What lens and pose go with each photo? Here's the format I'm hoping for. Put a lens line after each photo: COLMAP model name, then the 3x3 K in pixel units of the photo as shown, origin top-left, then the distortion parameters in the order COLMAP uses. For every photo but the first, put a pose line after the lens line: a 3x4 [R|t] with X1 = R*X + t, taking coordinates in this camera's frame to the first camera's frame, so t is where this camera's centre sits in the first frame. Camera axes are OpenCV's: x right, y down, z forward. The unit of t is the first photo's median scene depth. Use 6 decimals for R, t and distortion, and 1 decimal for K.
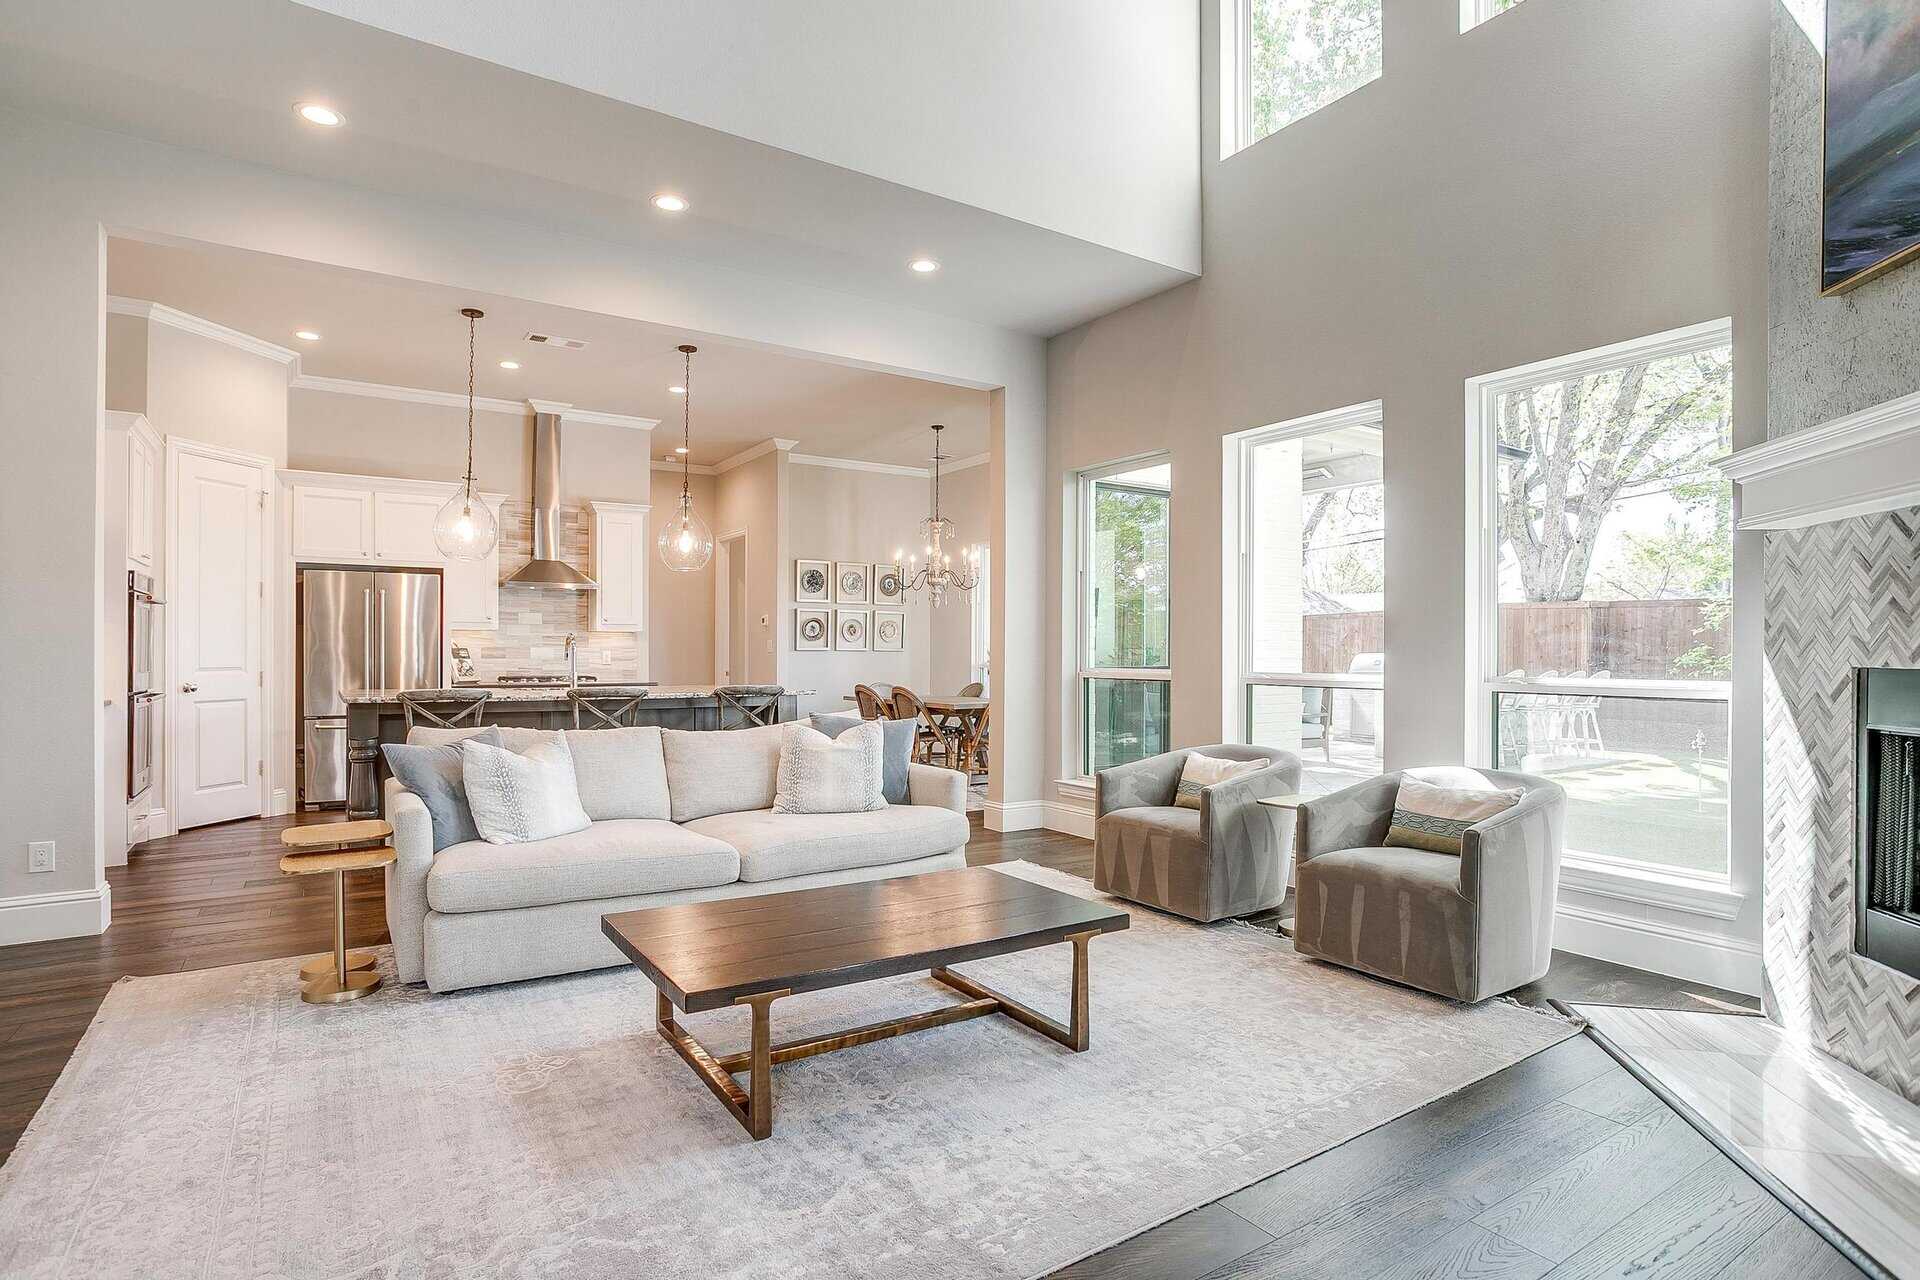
lens RADIAL K [[978.7, 0, 937.2], [0, 978.7, 647.2], [0, 0, 1]] dist [-0.060671, 0.037000]
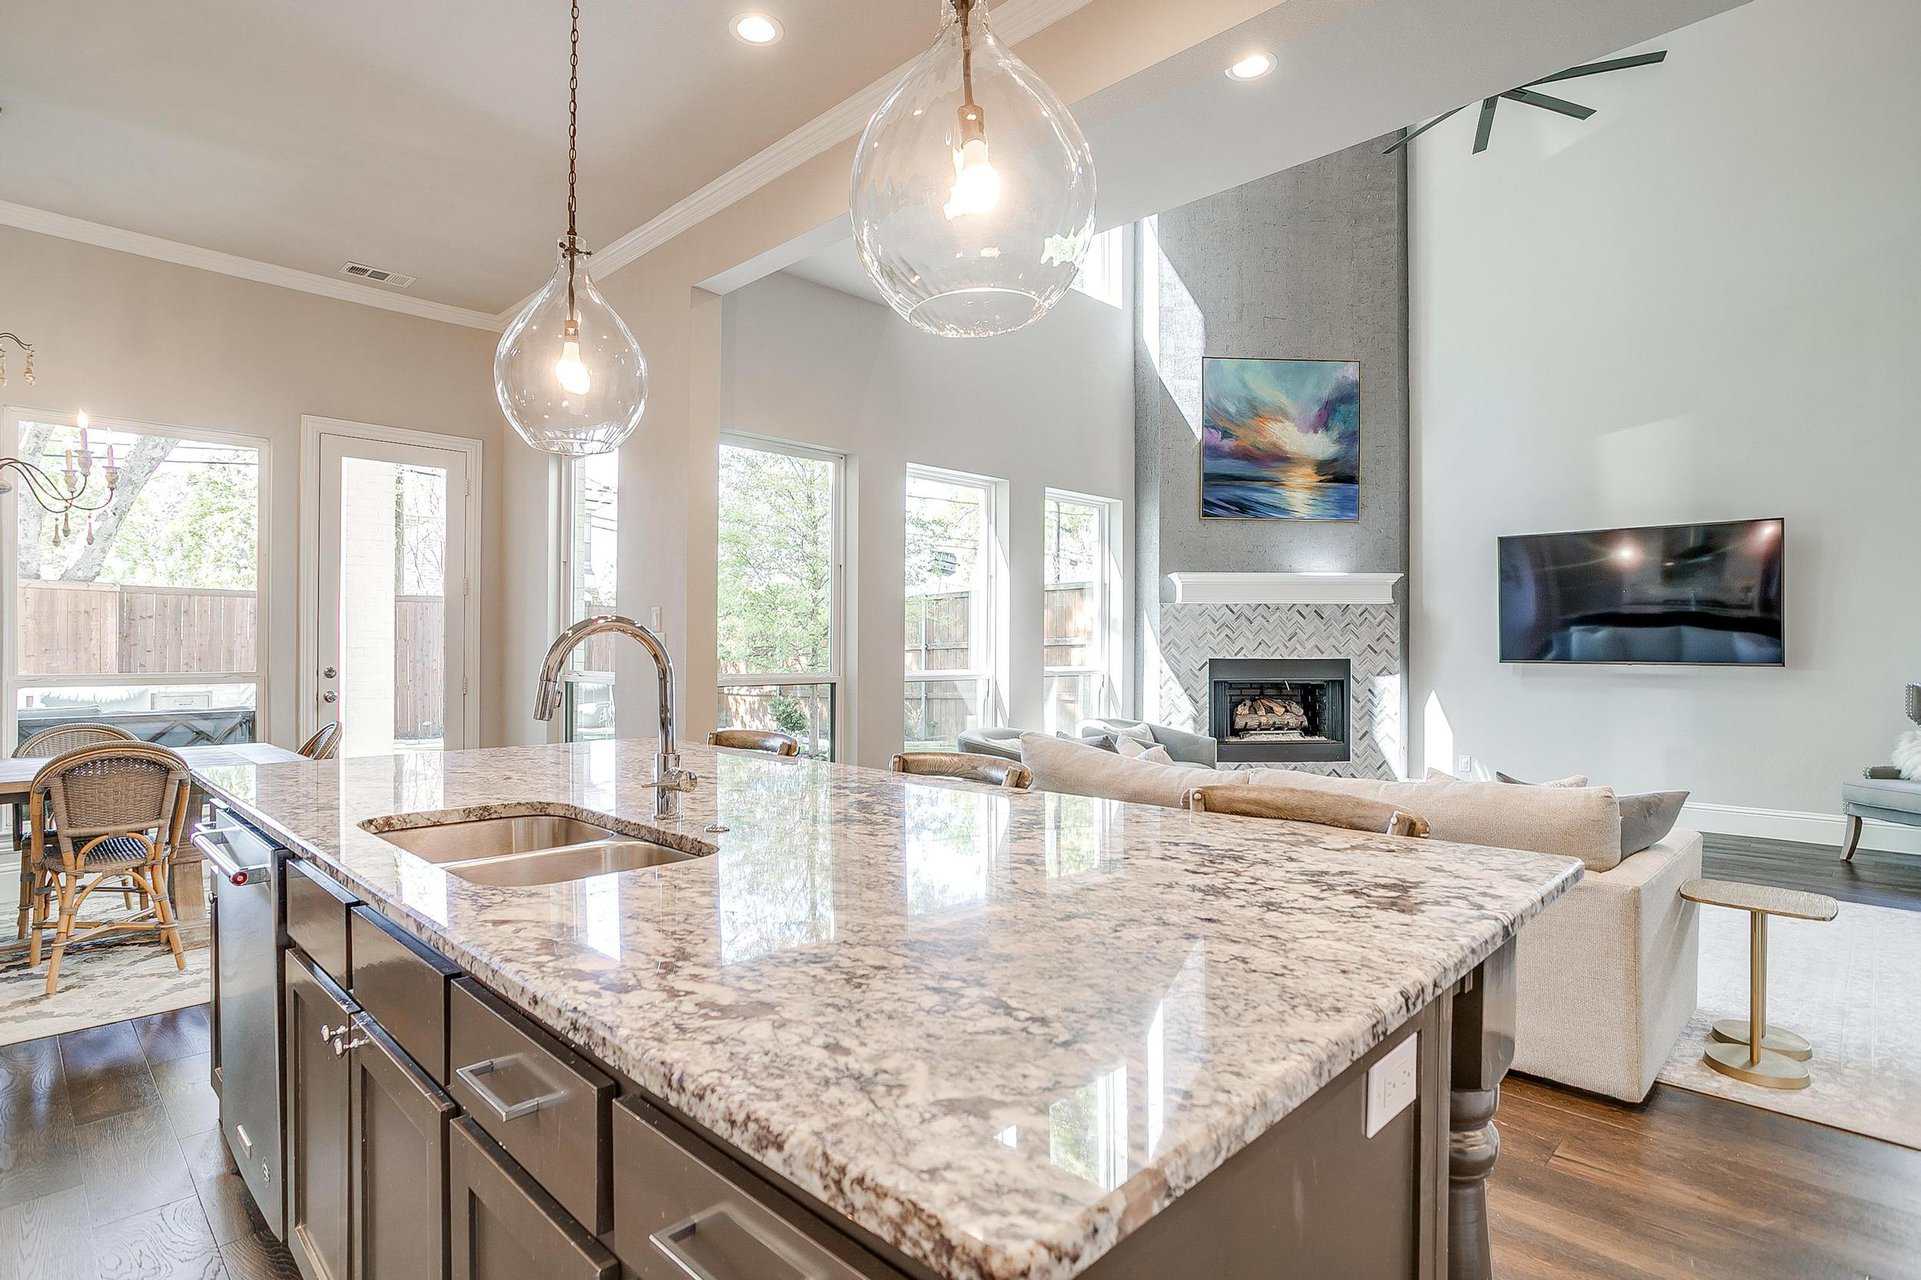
lens RADIAL K [[975.0, 0, 954.7], [0, 975.0, 638.1], [0, 0, 1]] dist [-0.069546, 0.048096]
pose [[-0.216635, 0.001814, 0.976251, -0.630570], [-0.009172, 0.999950, -0.003893, -0.007487], [-0.976210, -0.009797, -0.216607, 0.913761]]
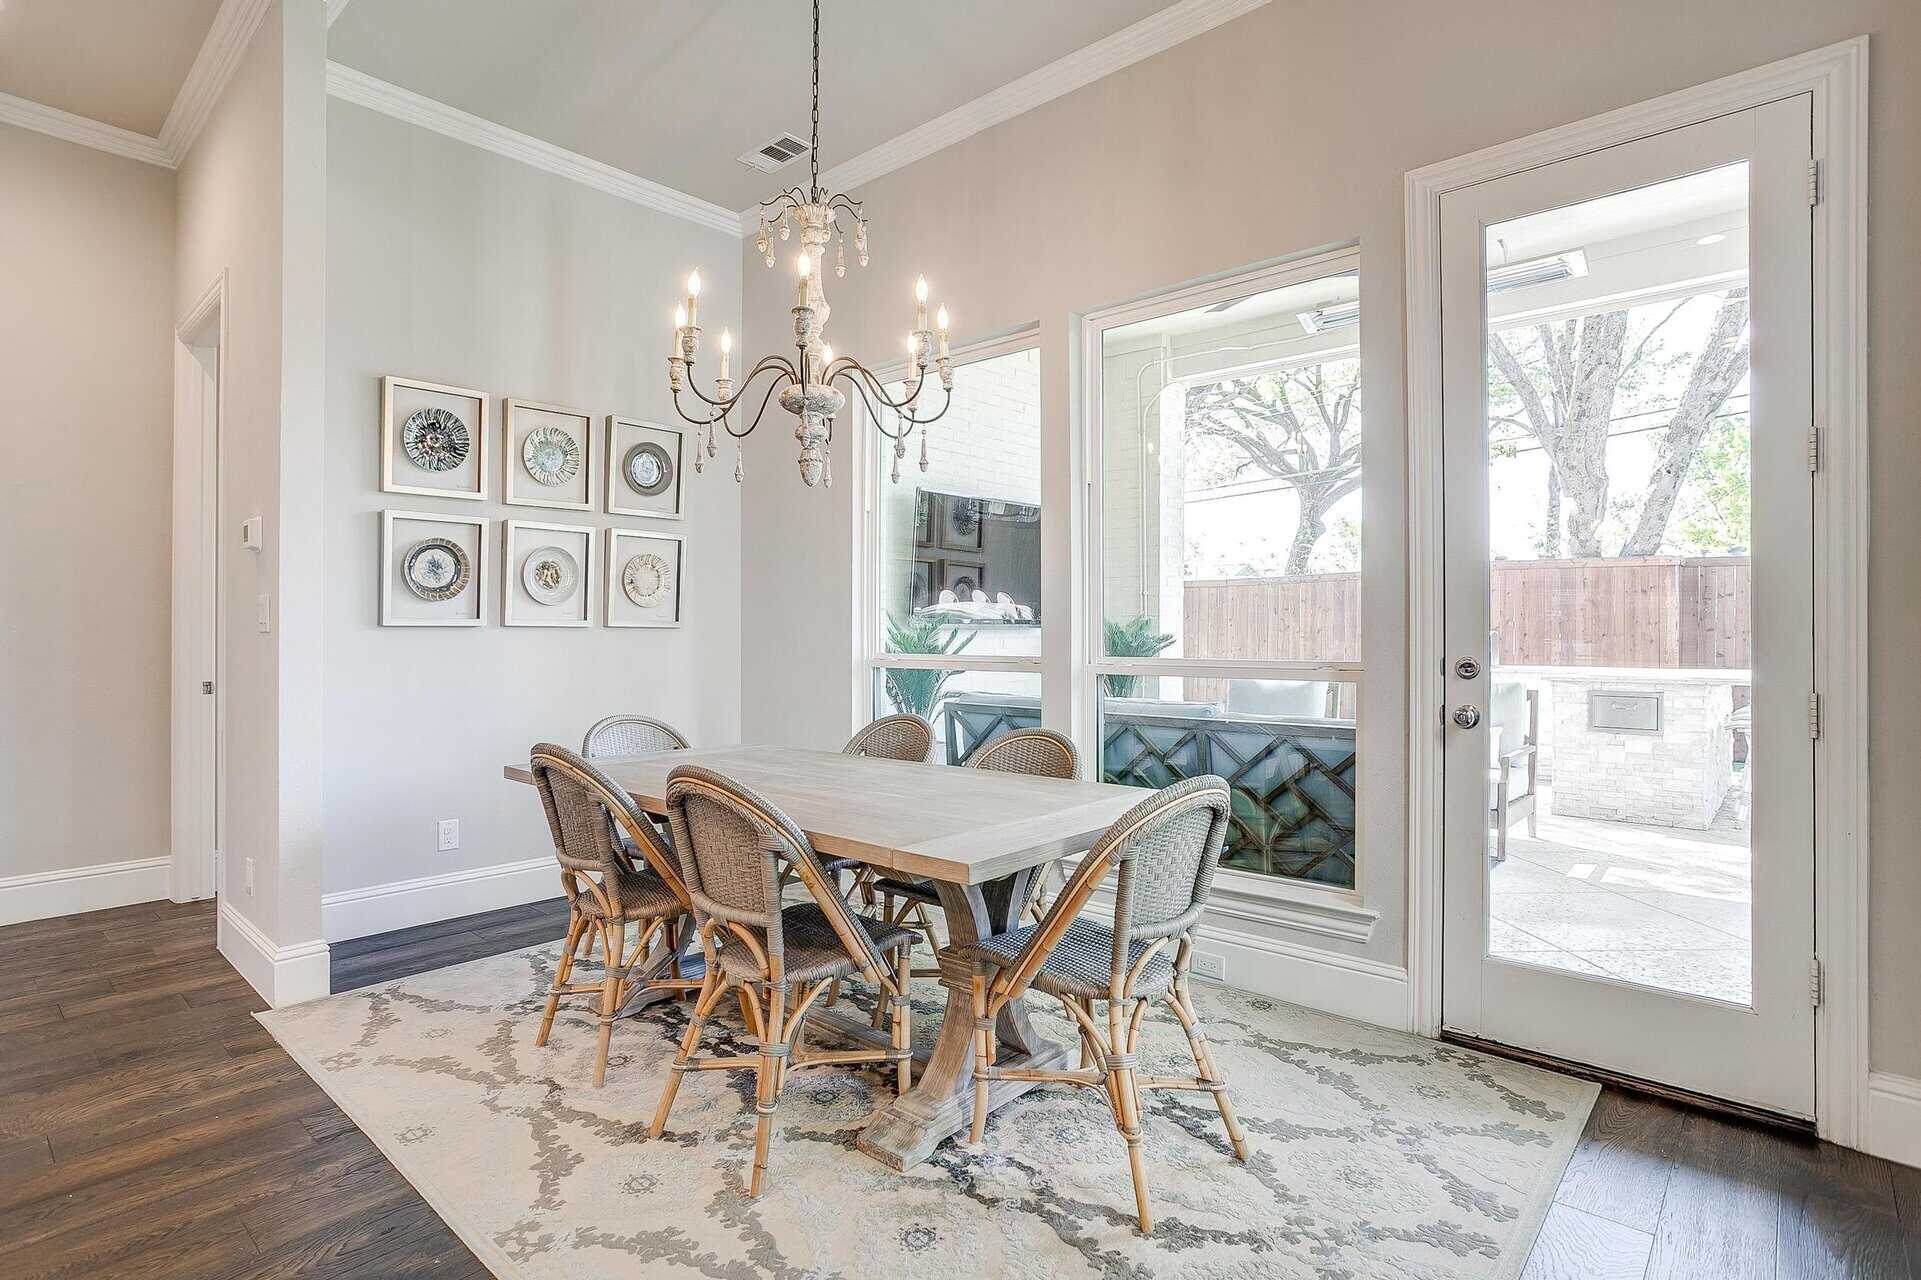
lens RADIAL K [[973.2, 0, 949.7], [0, 973.2, 628.4], [0, 0, 1]] dist [-0.059978, 0.034310]
pose [[0.965212, -0.003269, 0.261447, -0.052363], [0.002847, 0.999994, 0.001993, 0.005774], [-0.261452, -0.001179, 0.965216, 0.927259]]
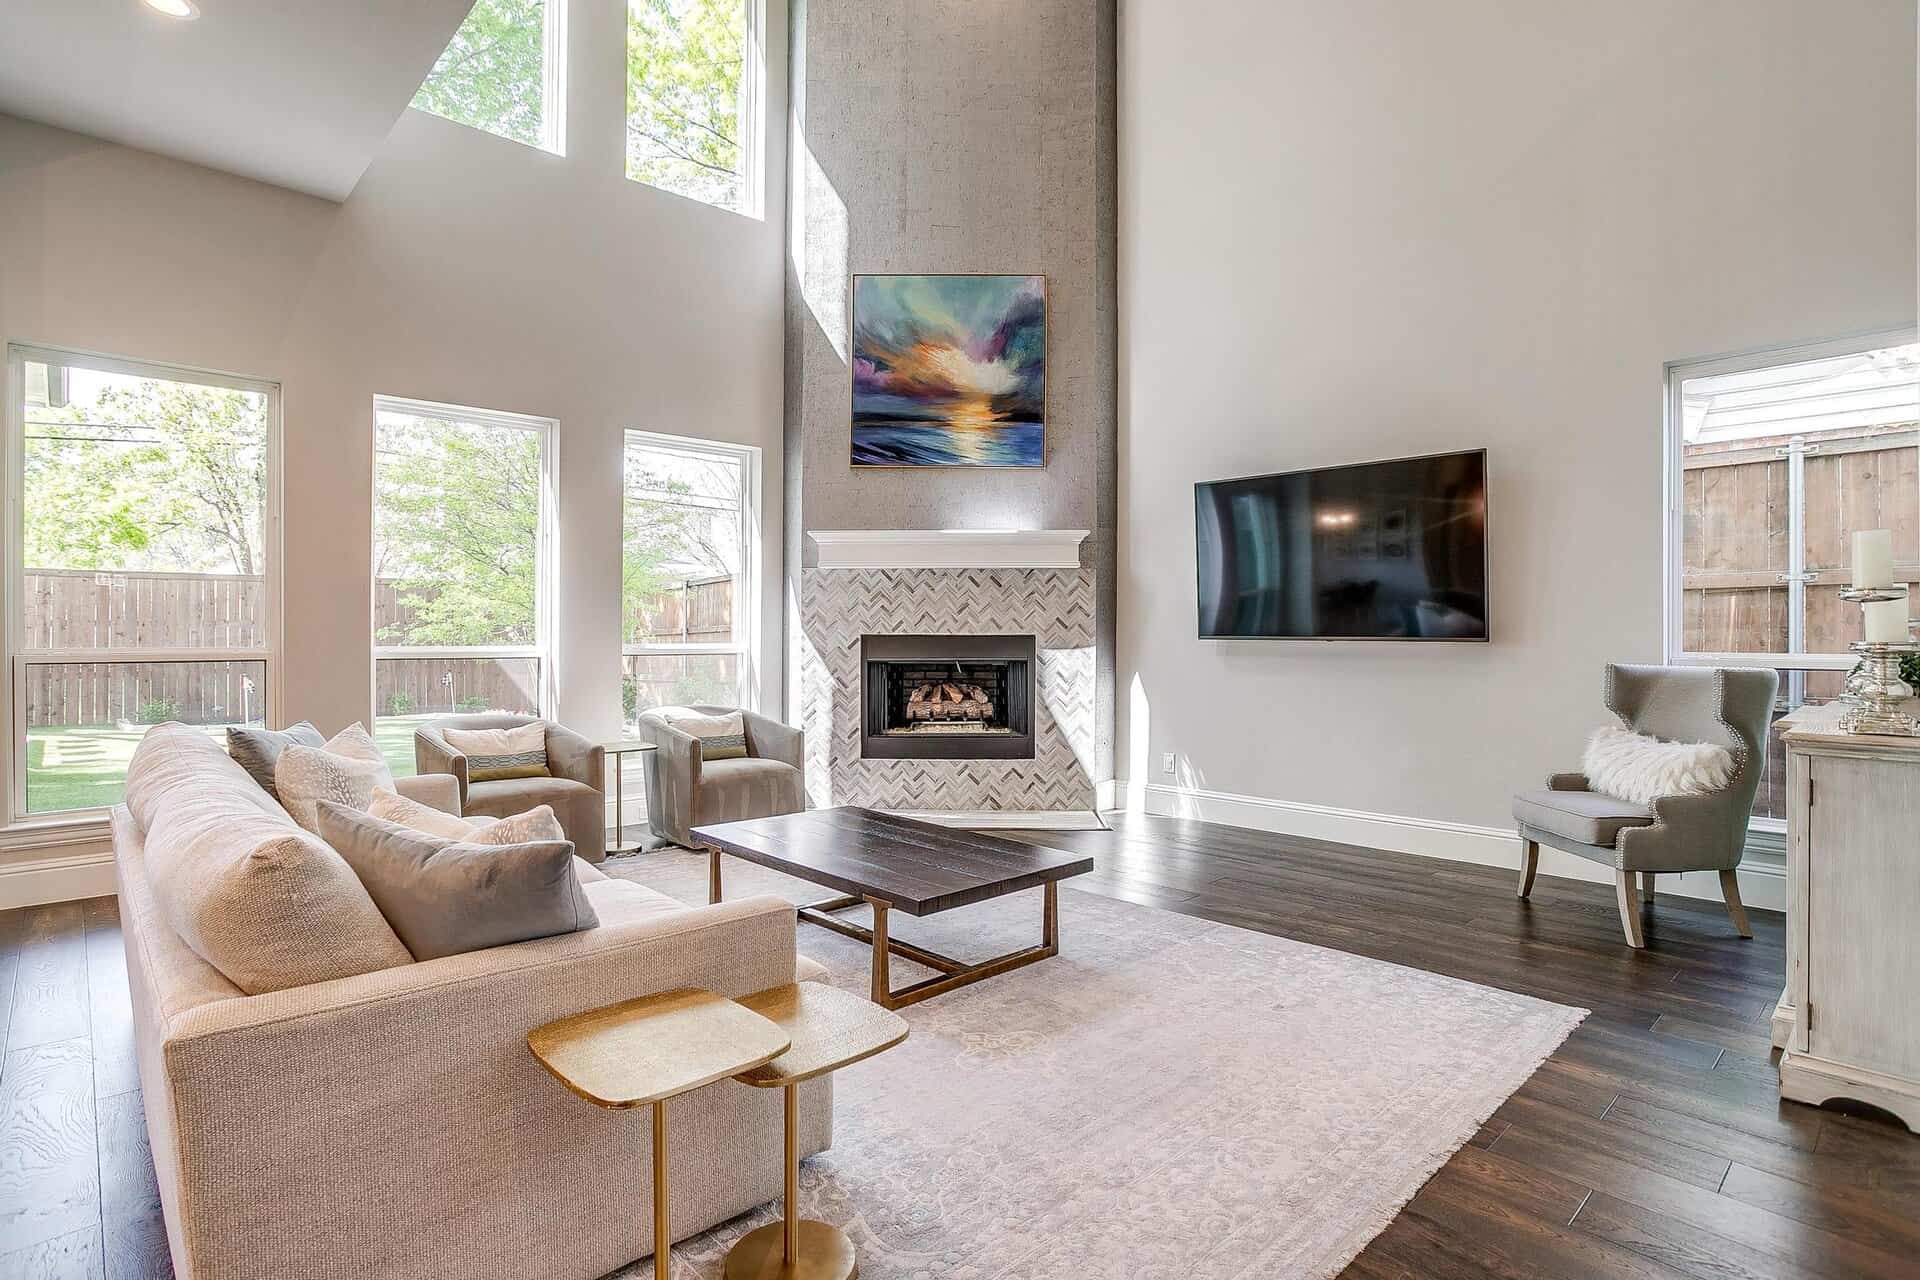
lens RADIAL K [[972.6, 0, 949.2], [0, 972.6, 628.4], [0, 0, 1]] dist [-0.059978, 0.034310]
pose [[-0.173496, -0.002497, 0.984831, -0.541027], [-0.008315, 0.999965, 0.001071, 0.001265], [-0.984800, -0.008003, -0.173510, 0.472359]]
